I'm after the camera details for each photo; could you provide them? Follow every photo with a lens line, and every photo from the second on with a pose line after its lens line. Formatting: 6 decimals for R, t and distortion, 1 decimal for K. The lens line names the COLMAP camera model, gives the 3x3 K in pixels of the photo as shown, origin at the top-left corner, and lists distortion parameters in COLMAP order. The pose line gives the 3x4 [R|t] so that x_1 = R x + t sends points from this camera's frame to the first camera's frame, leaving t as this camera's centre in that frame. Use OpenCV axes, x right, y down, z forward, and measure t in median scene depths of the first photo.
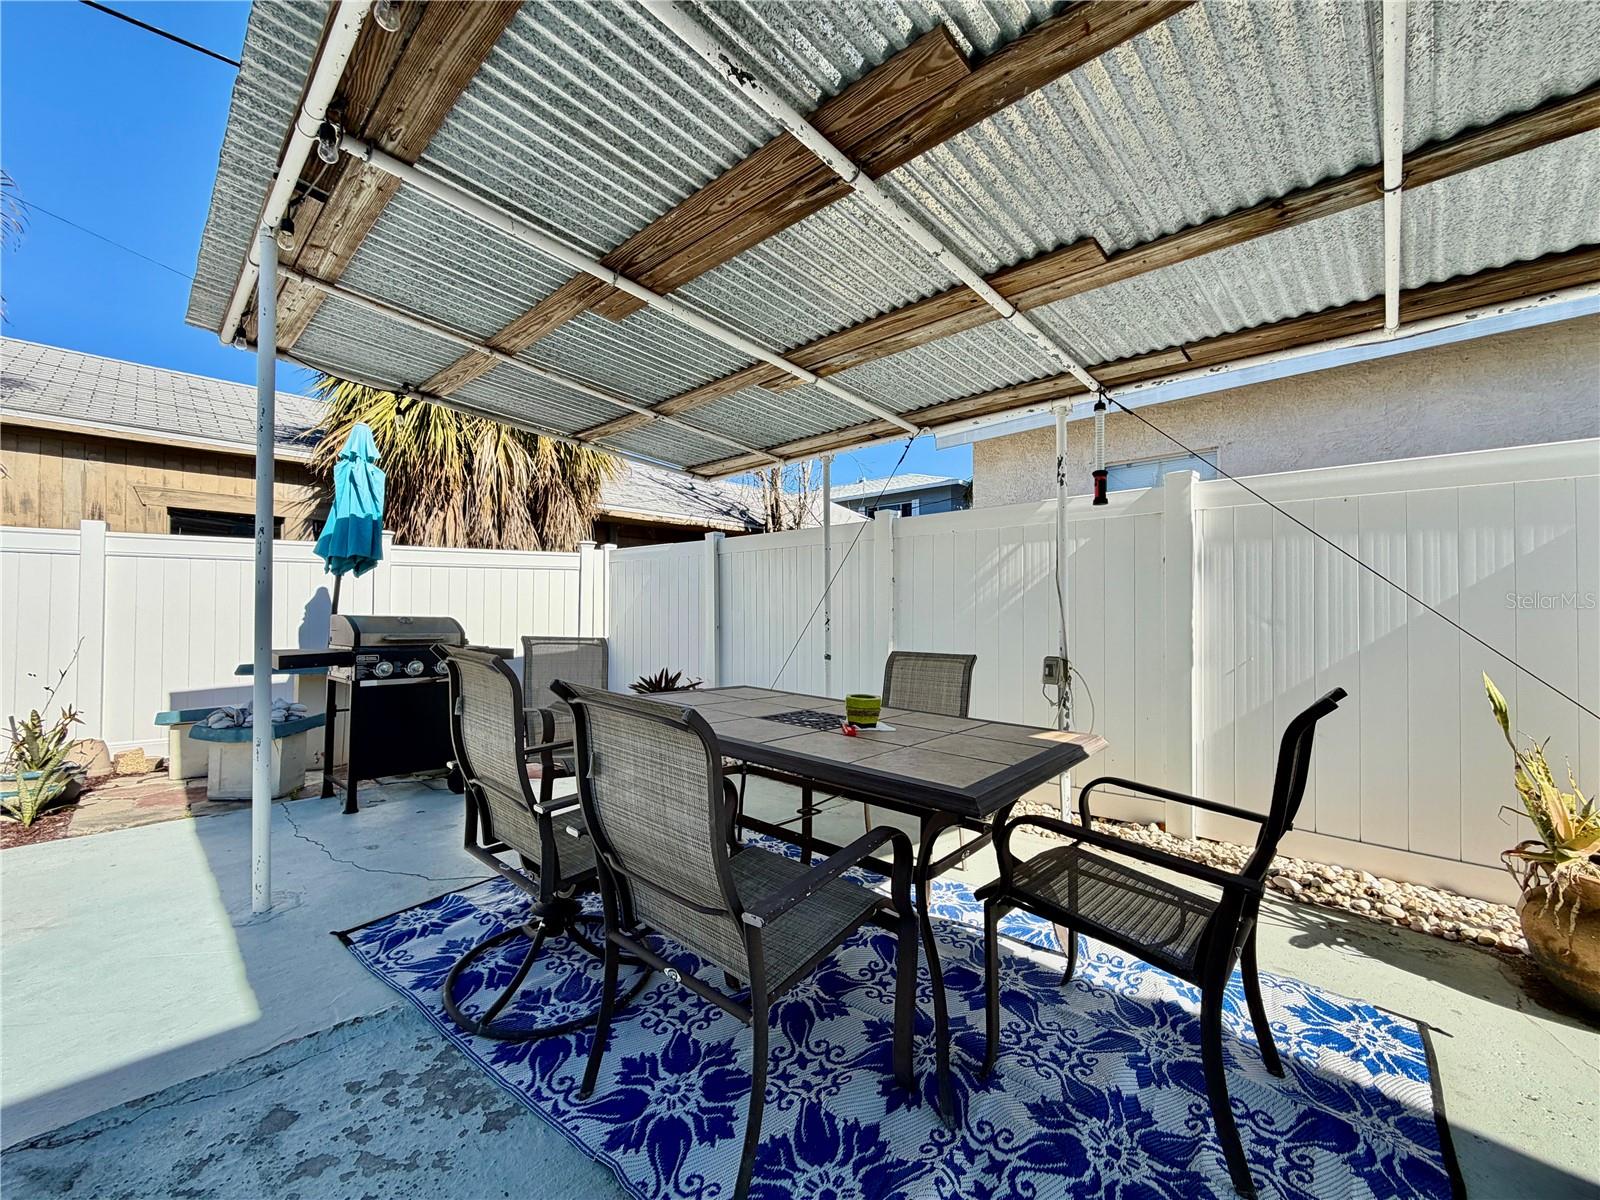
lens RADIAL K [[636.9, 0, 797.5], [0, 636.9, 602.3], [0, 0, 1]] dist [0.000659, -0.000291]
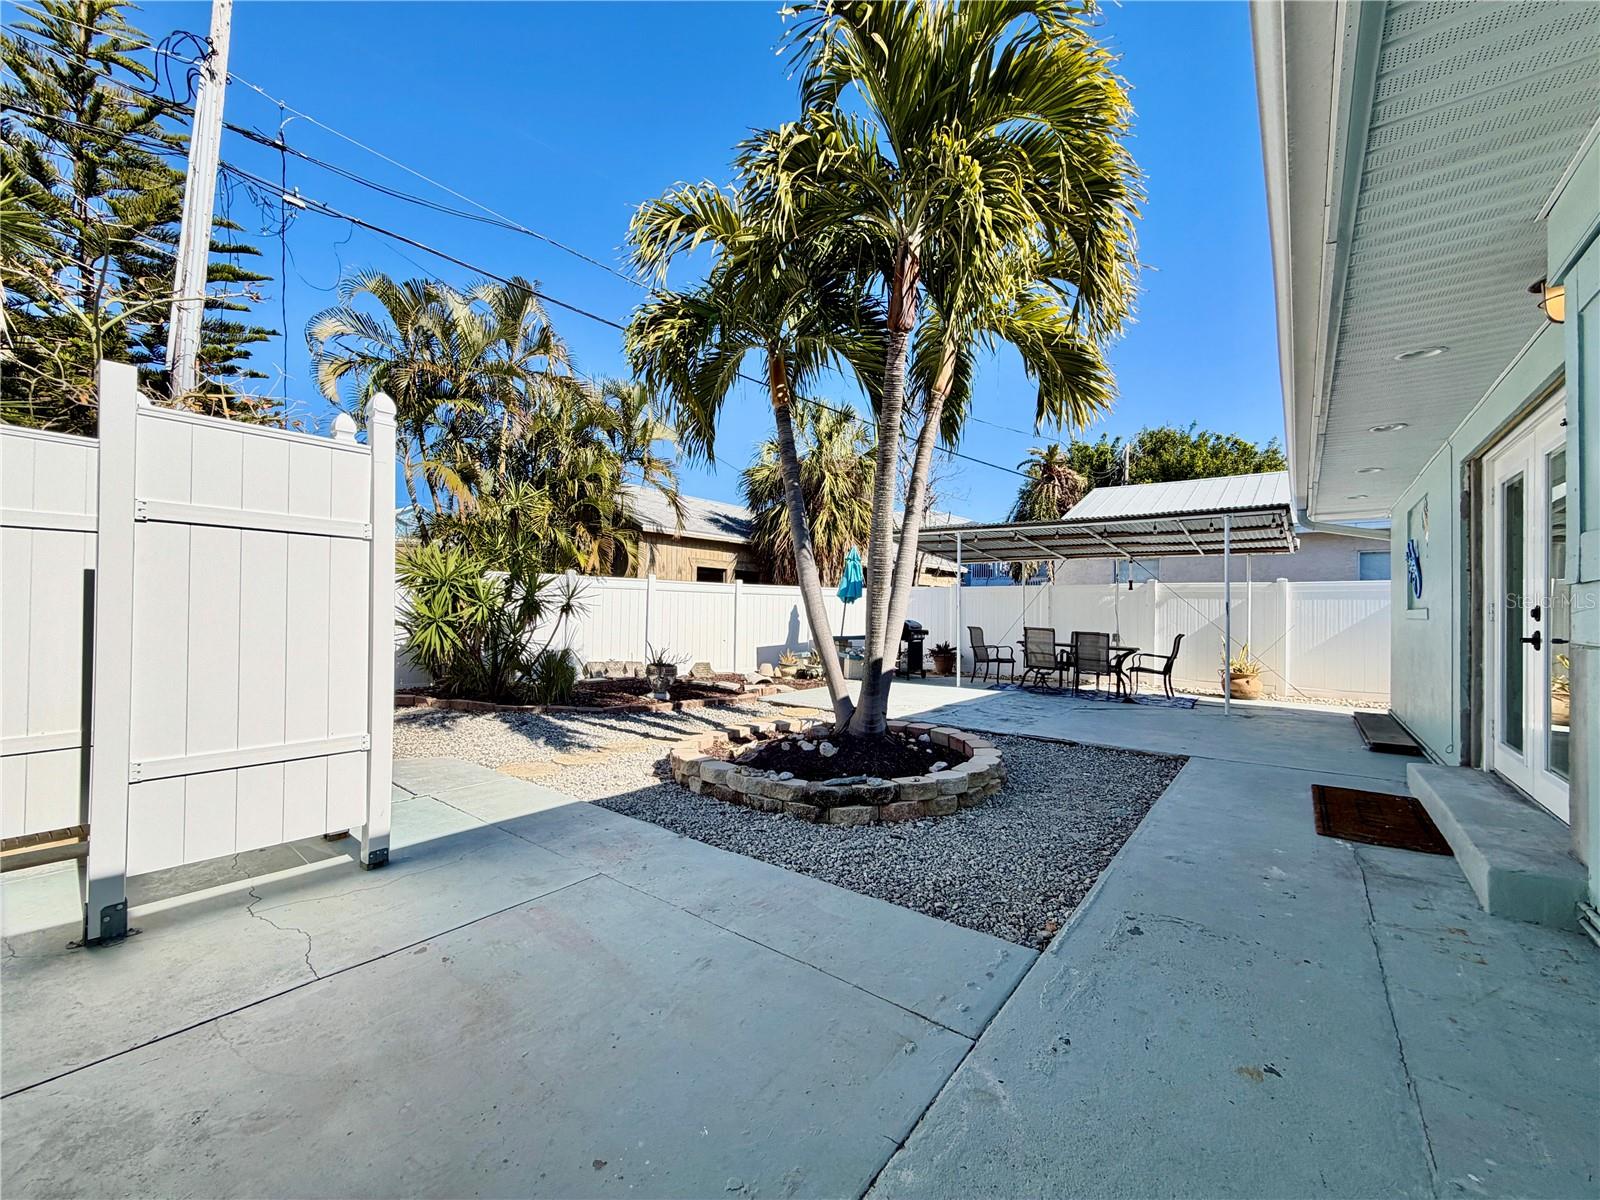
lens RADIAL K [[636.9, 0, 797.5], [0, 636.9, 602.3], [0, 0, 1]] dist [0.000659, -0.000291]
pose [[0.996351, 0.011488, 0.084571, -1.569759], [-0.011578, 0.999933, 0.000577, -0.062810], [-0.084559, -0.001554, 0.996417, -2.225874]]
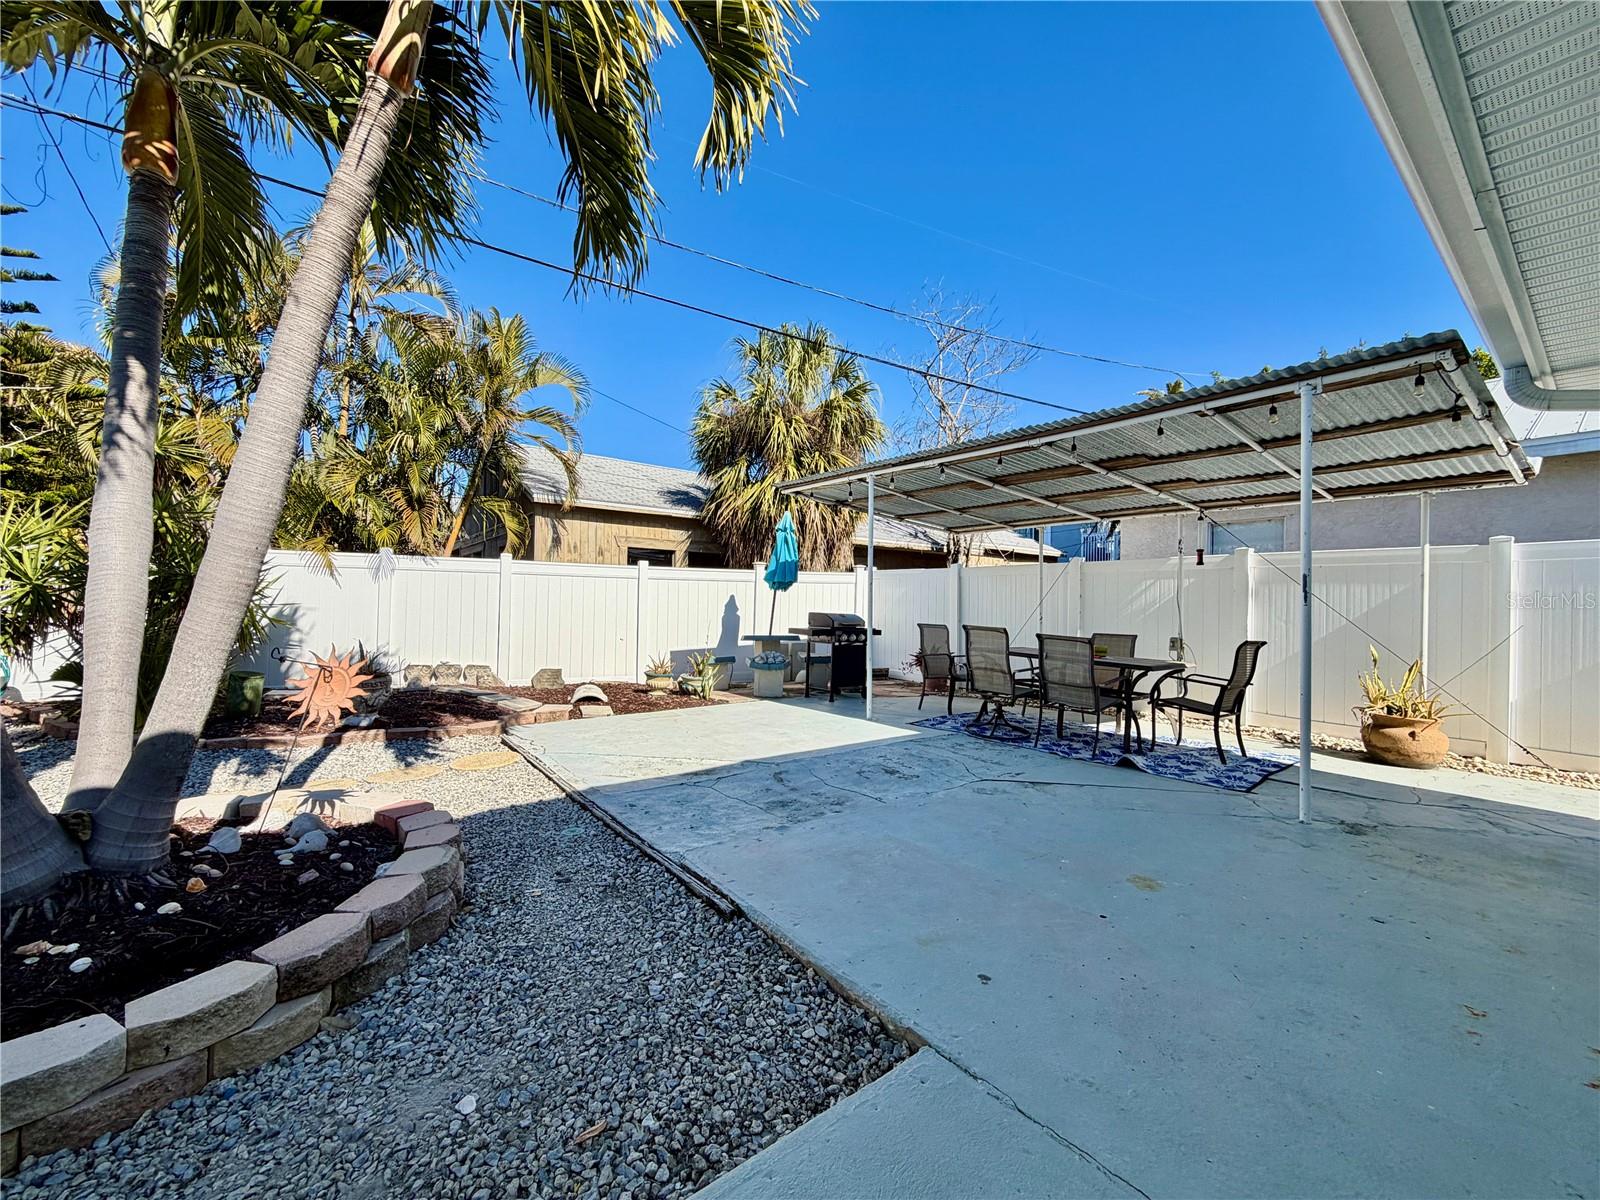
lens RADIAL K [[636.9, 0, 797.5], [0, 636.9, 602.3], [0, 0, 1]] dist [0.000659, -0.000291]
pose [[0.987629, 0.010857, -0.156429, -0.483844], [-0.009400, 0.999905, 0.010049, -0.037763], [0.156524, -0.008454, 0.987638, -1.226698]]
